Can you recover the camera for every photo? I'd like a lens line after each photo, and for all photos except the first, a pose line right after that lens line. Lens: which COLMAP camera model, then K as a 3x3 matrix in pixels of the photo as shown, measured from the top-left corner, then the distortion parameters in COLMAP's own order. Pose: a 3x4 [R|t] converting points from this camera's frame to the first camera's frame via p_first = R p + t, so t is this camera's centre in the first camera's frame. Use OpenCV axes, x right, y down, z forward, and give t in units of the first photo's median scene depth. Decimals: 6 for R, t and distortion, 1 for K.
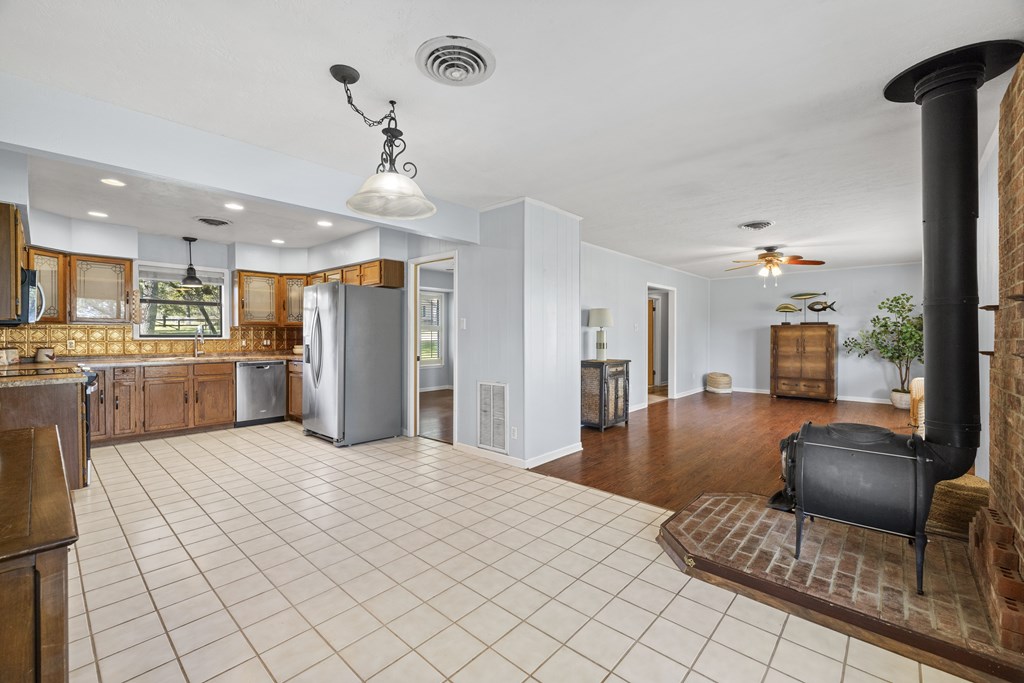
lens RADIAL K [[433.4, 0, 507.3], [0, 433.4, 334.7], [0, 0, 1]] dist [-0.001133, -0.000166]
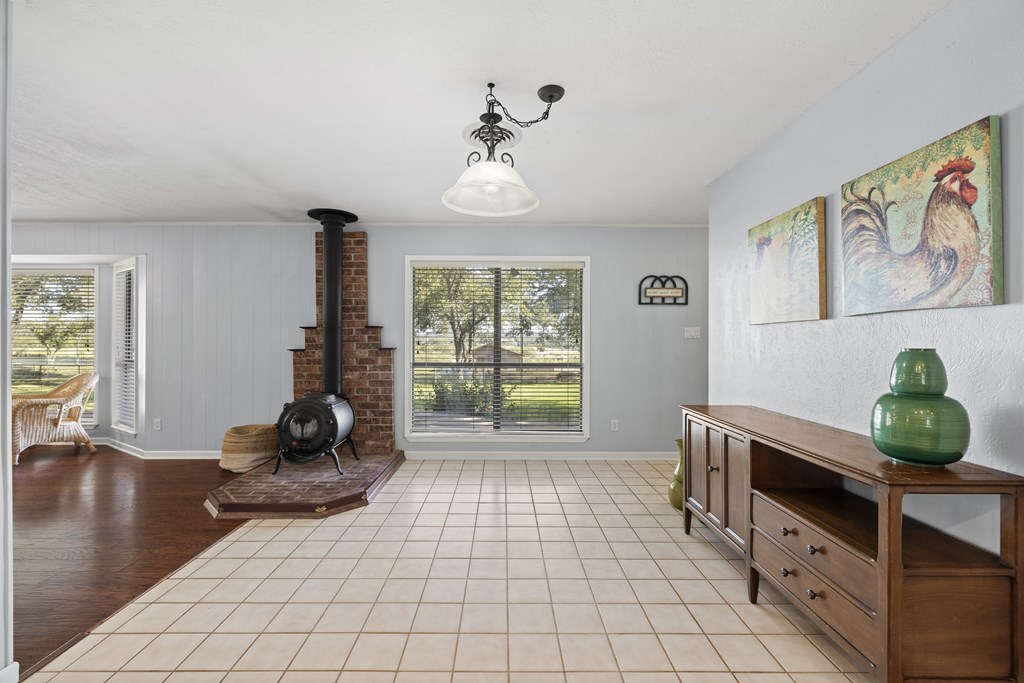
lens RADIAL K [[433.4, 0, 507.3], [0, 433.4, 334.7], [0, 0, 1]] dist [-0.001133, -0.000166]
pose [[-0.685132, -0.001493, 0.728417, -0.618292], [-0.007710, 0.999957, -0.005202, -0.015242], [-0.728378, -0.009180, -0.685114, 1.044475]]
